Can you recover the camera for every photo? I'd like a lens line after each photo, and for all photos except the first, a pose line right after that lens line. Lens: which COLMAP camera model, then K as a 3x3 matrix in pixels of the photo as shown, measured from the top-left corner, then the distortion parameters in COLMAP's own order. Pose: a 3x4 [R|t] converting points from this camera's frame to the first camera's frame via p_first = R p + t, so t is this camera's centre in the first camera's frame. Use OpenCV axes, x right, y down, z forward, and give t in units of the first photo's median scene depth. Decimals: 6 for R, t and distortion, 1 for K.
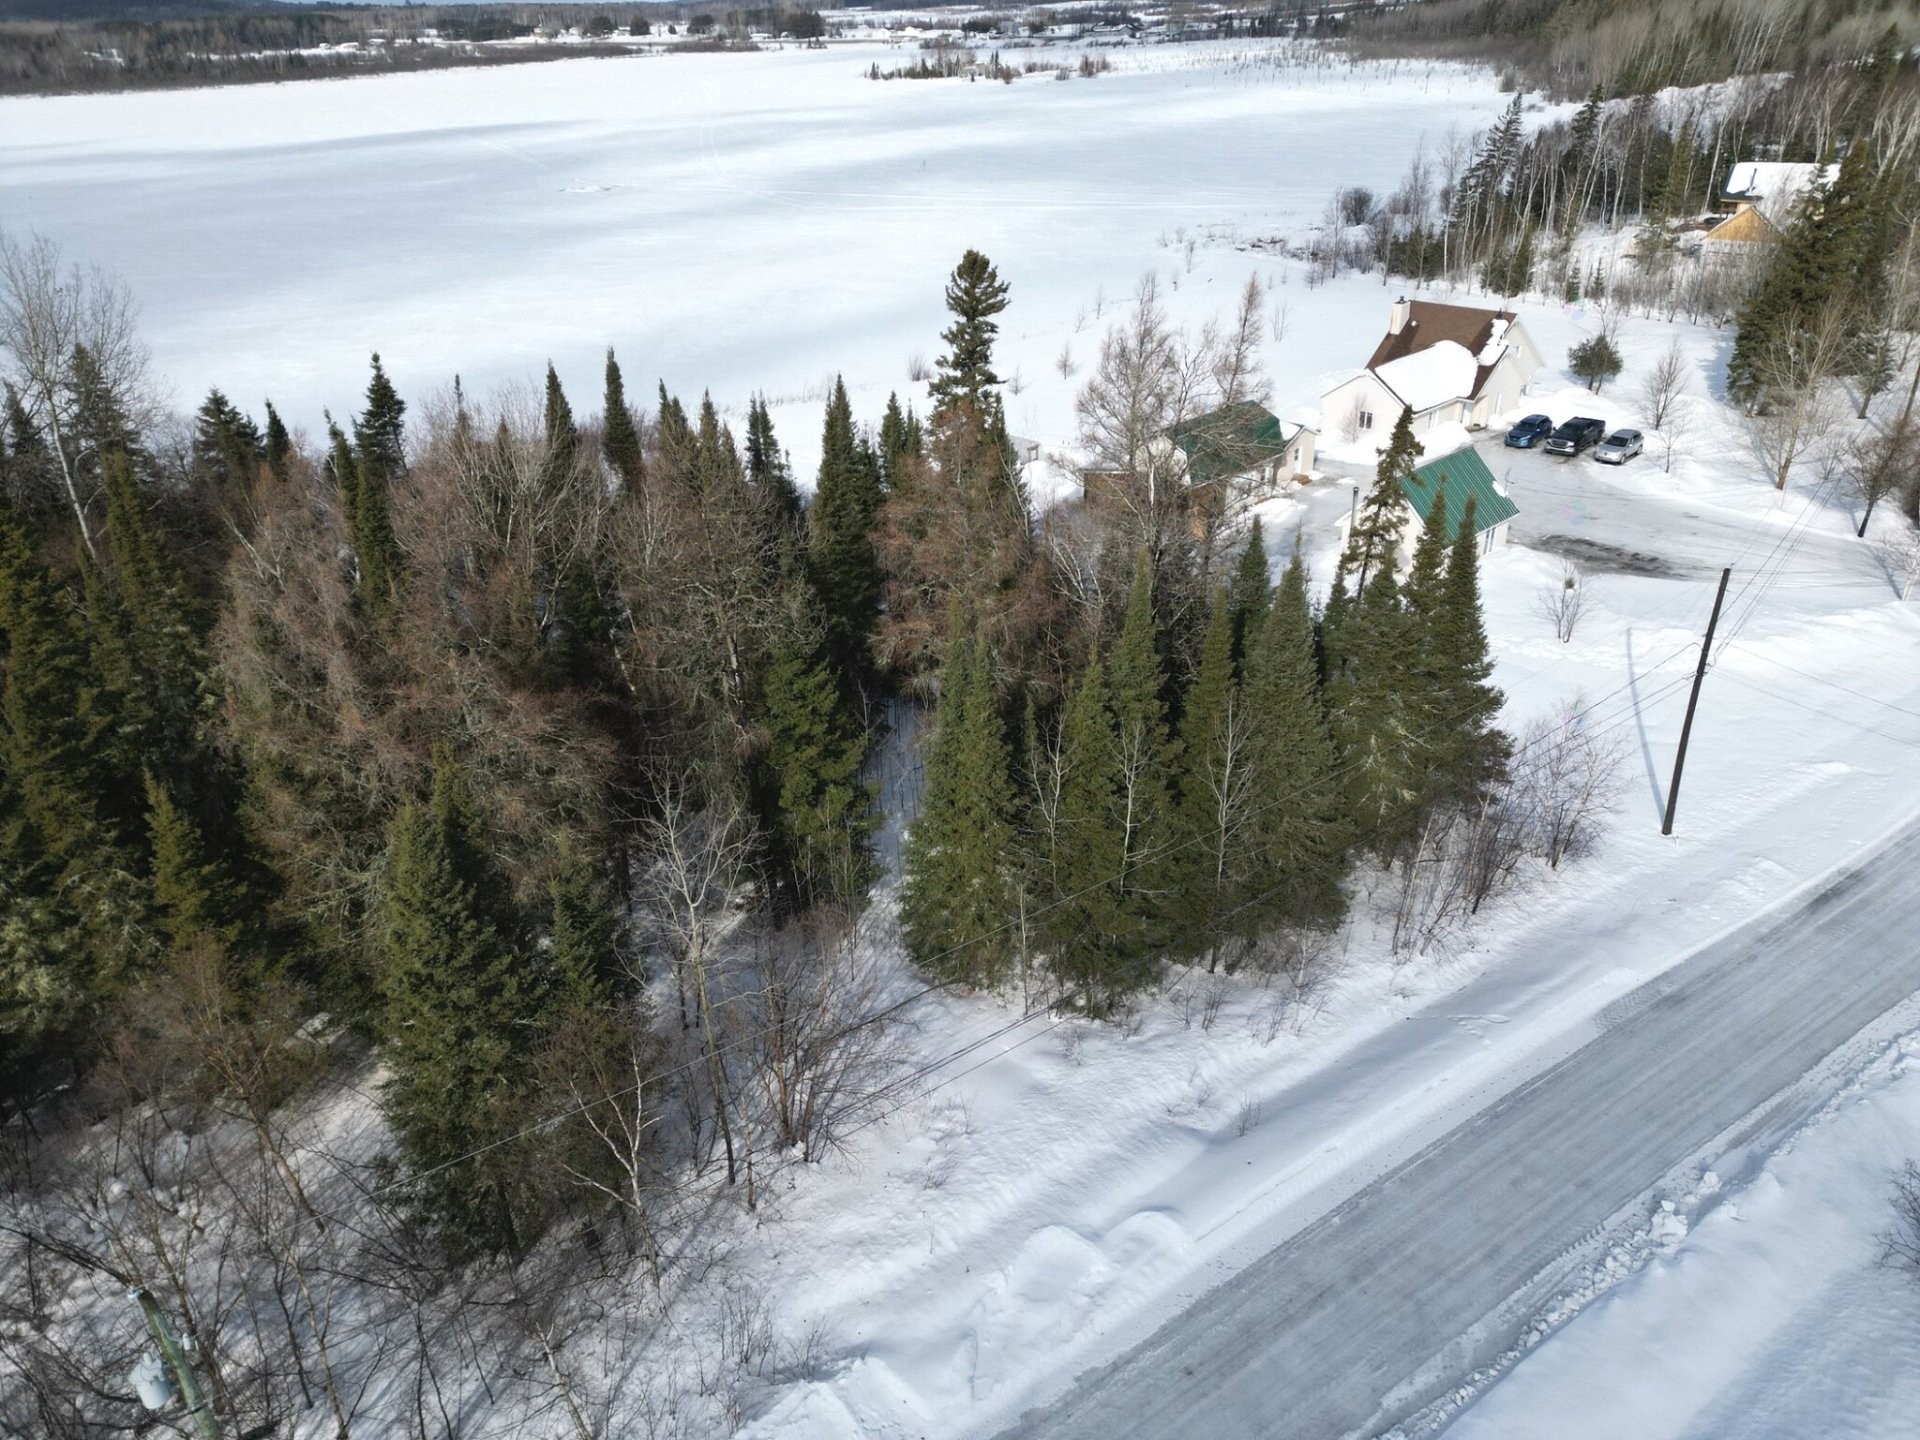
lens RADIAL K [[1334.0, 0, 958.1], [0, 1334.0, 722.9], [0, 0, 1]] dist [0.077106, -0.061887]
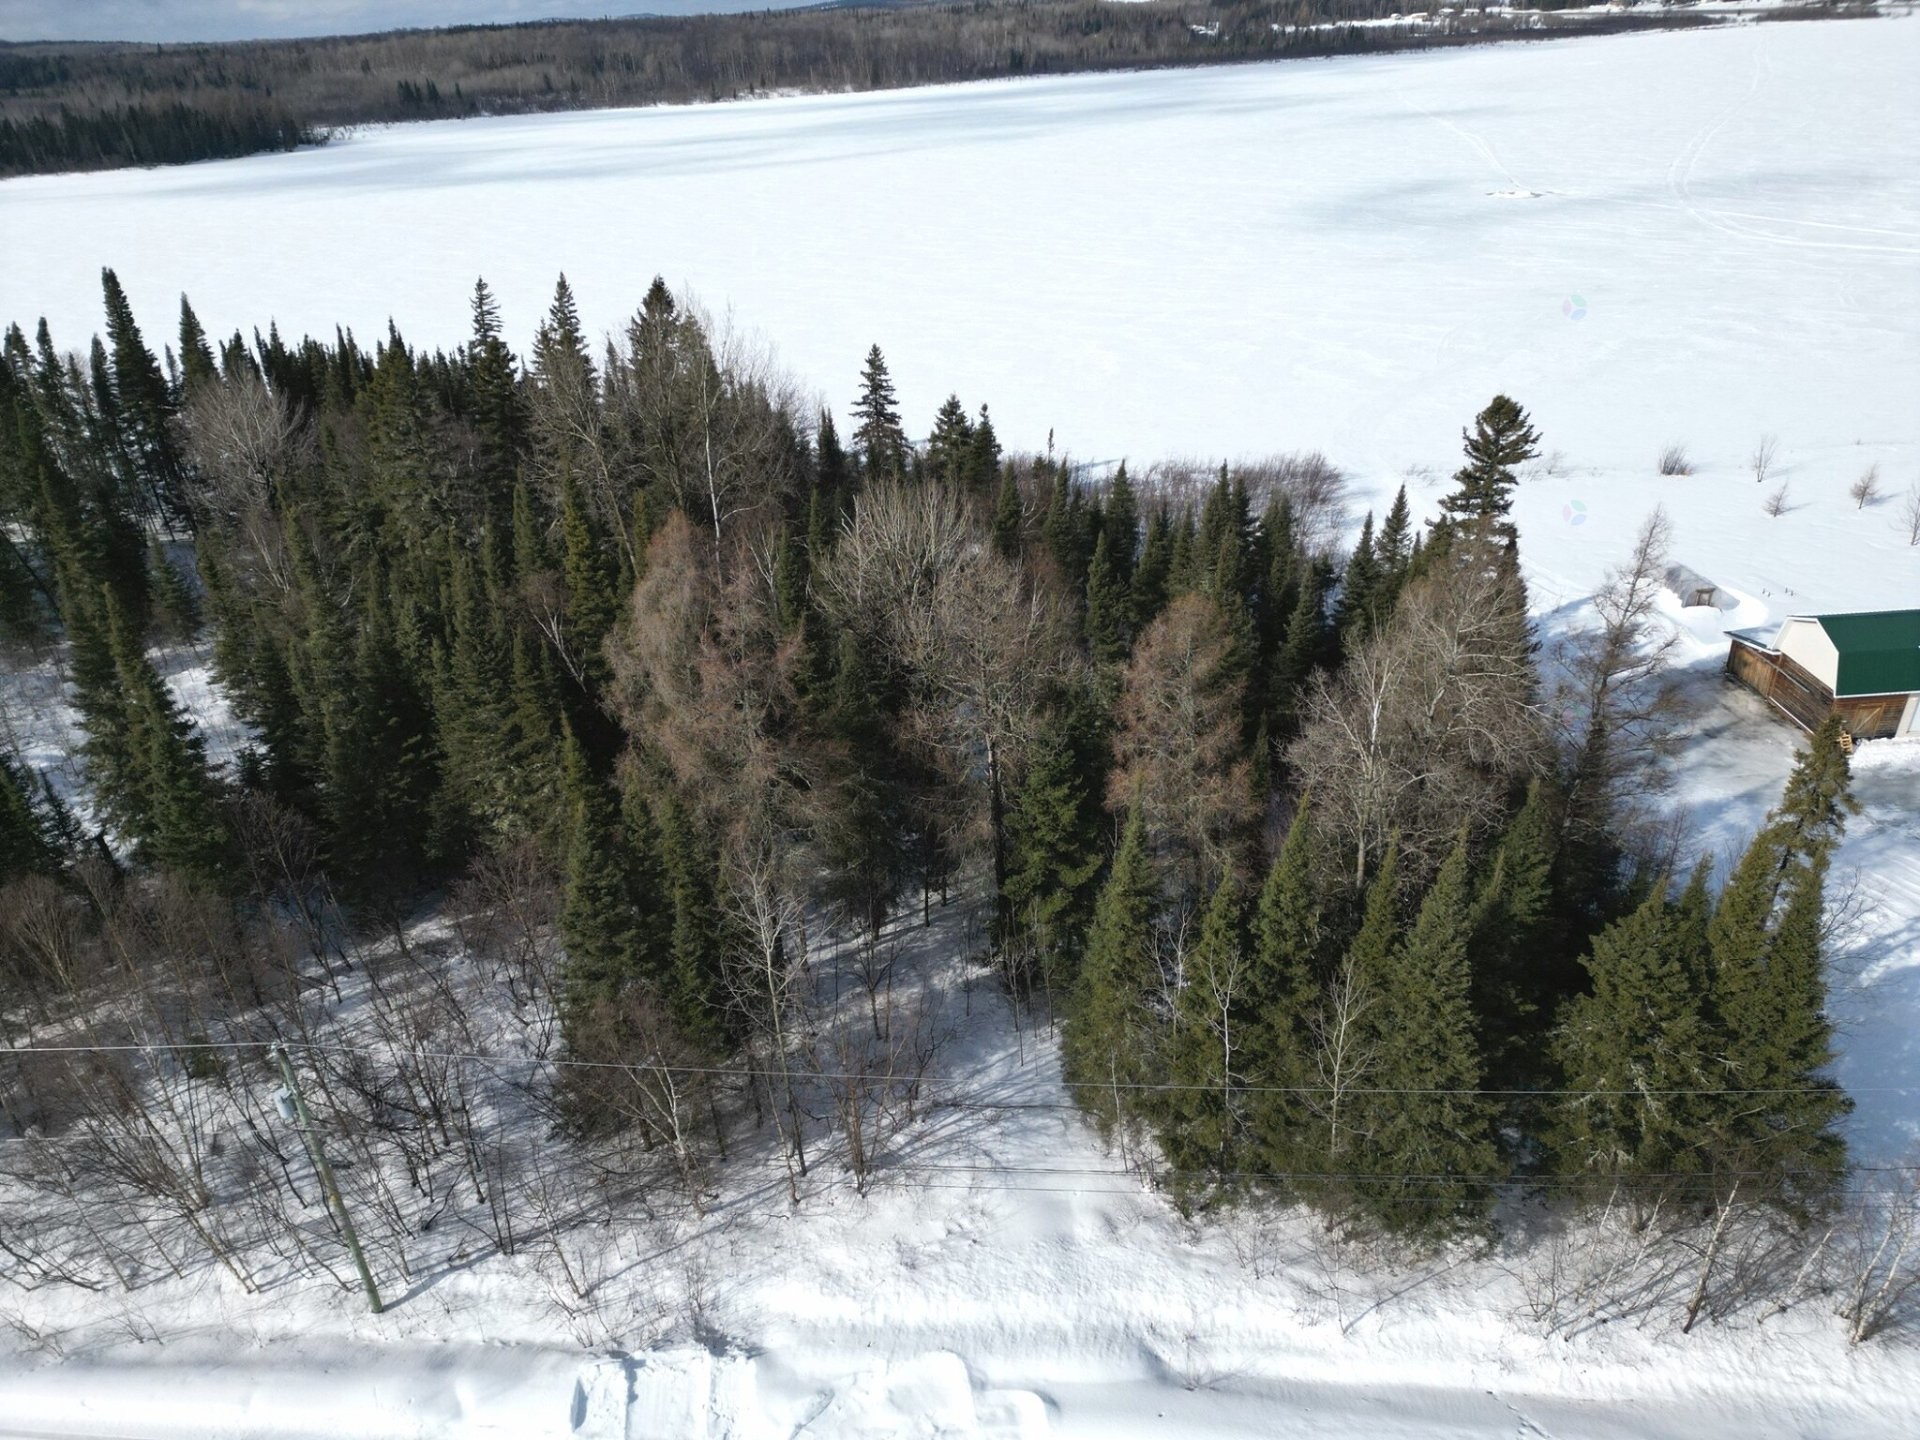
lens RADIAL K [[1334.0, 0, 958.9], [0, 1334.0, 723.1], [0, 0, 1]] dist [0.077106, -0.061887]
pose [[0.772179, 0.298191, -0.561091, 0.245919], [-0.284965, 0.951777, 0.113649, -0.109210], [0.567922, 0.072134, 0.819915, 0.032831]]
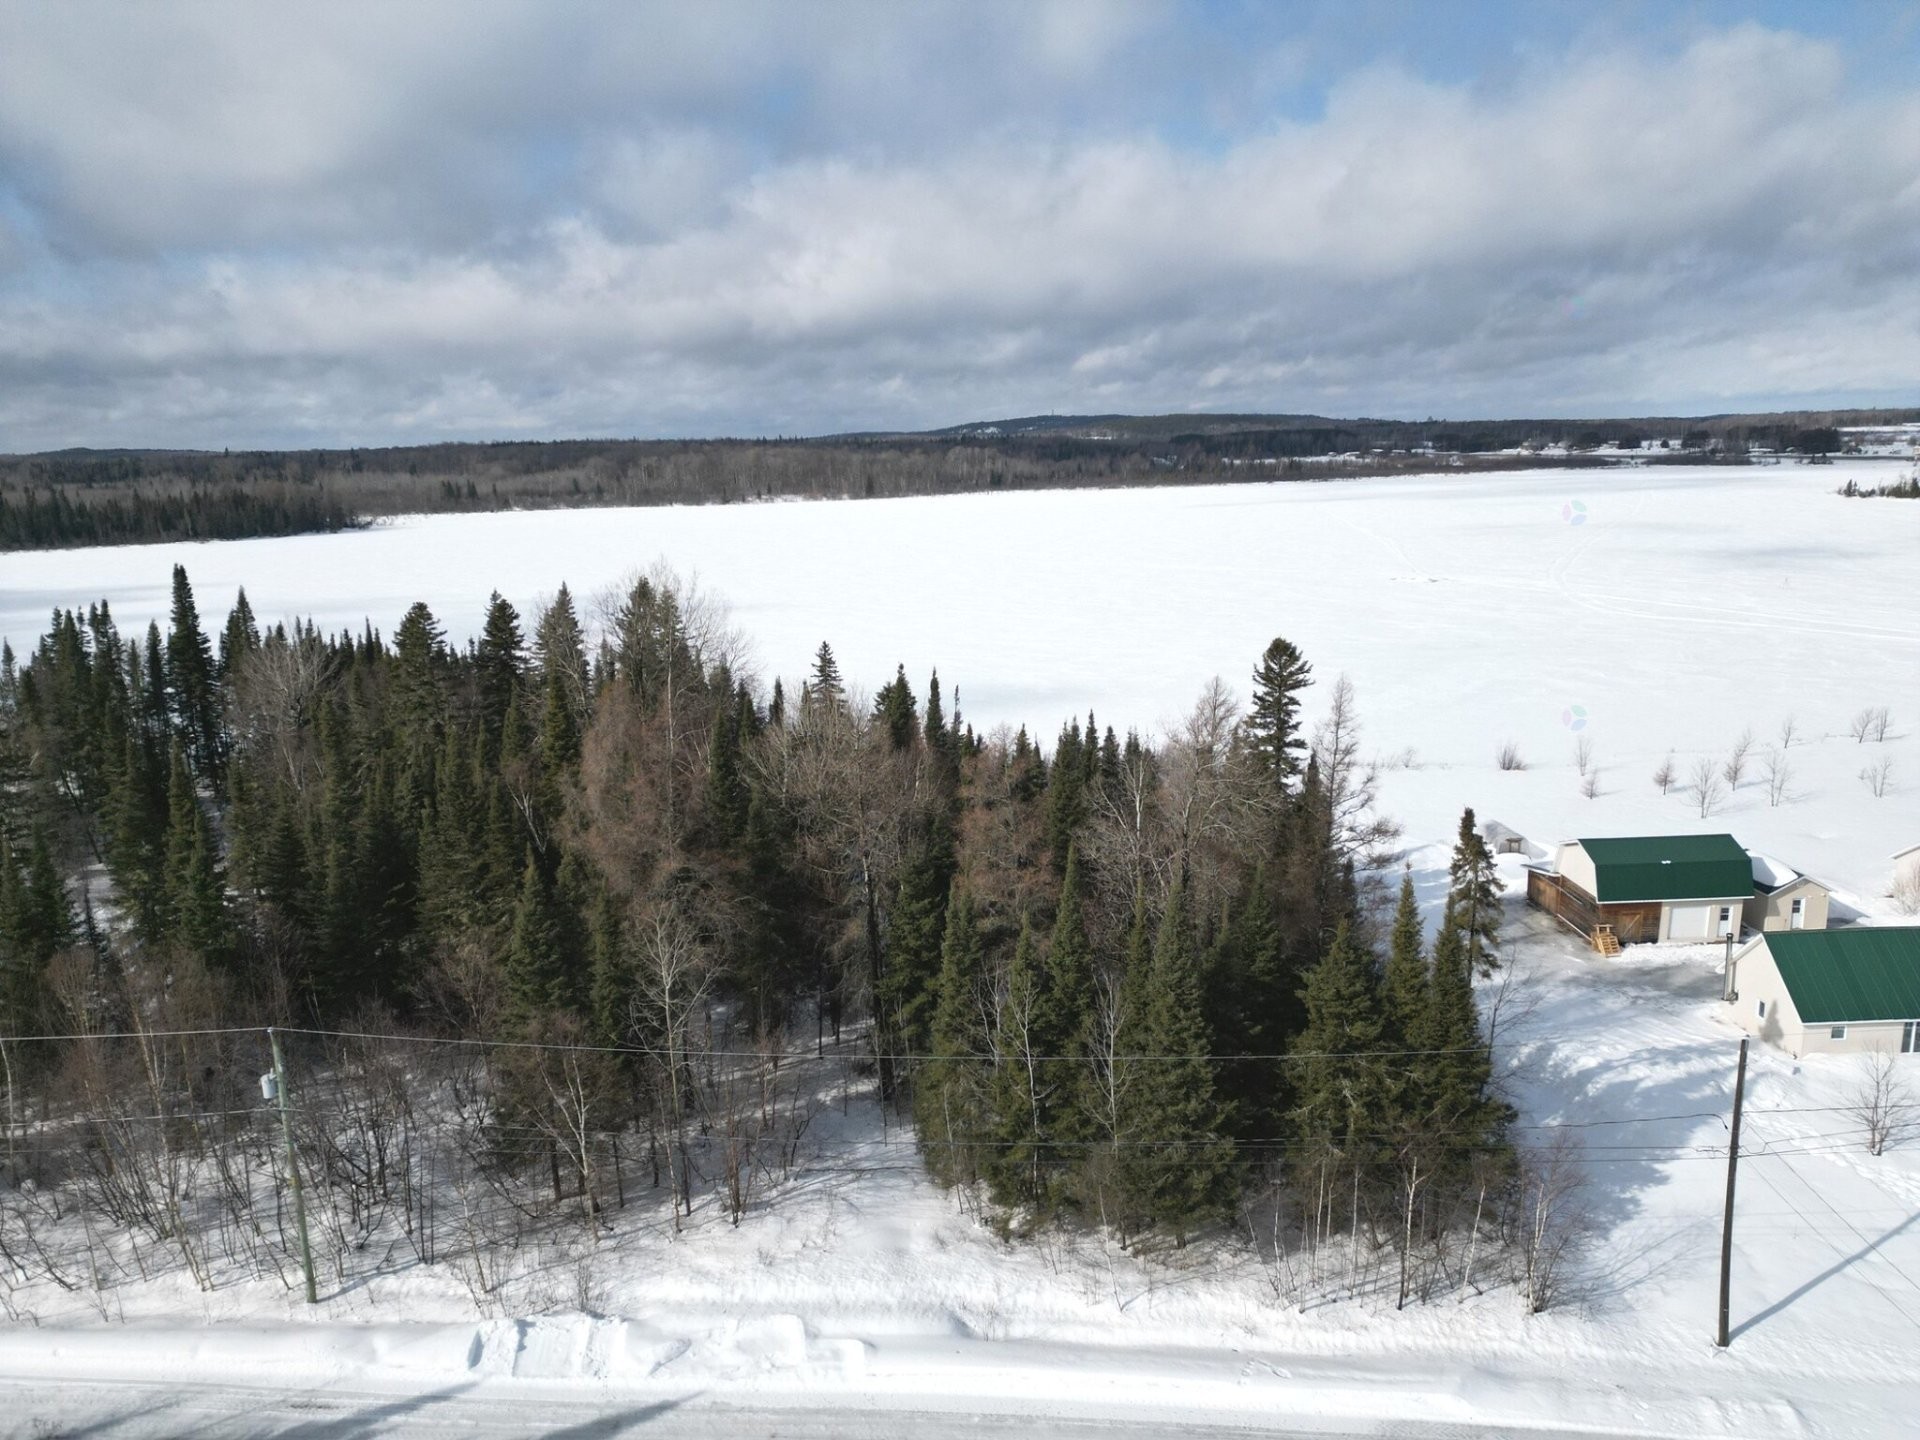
lens RADIAL K [[1334.0, 0, 960.5], [0, 1334.0, 728.7], [0, 0, 1]] dist [0.077106, -0.061887]
pose [[0.775448, 0.151694, -0.612919, 0.420915], [-0.304340, 0.940306, -0.152322, -0.005430], [0.553225, 0.304653, 0.775325, -0.046767]]
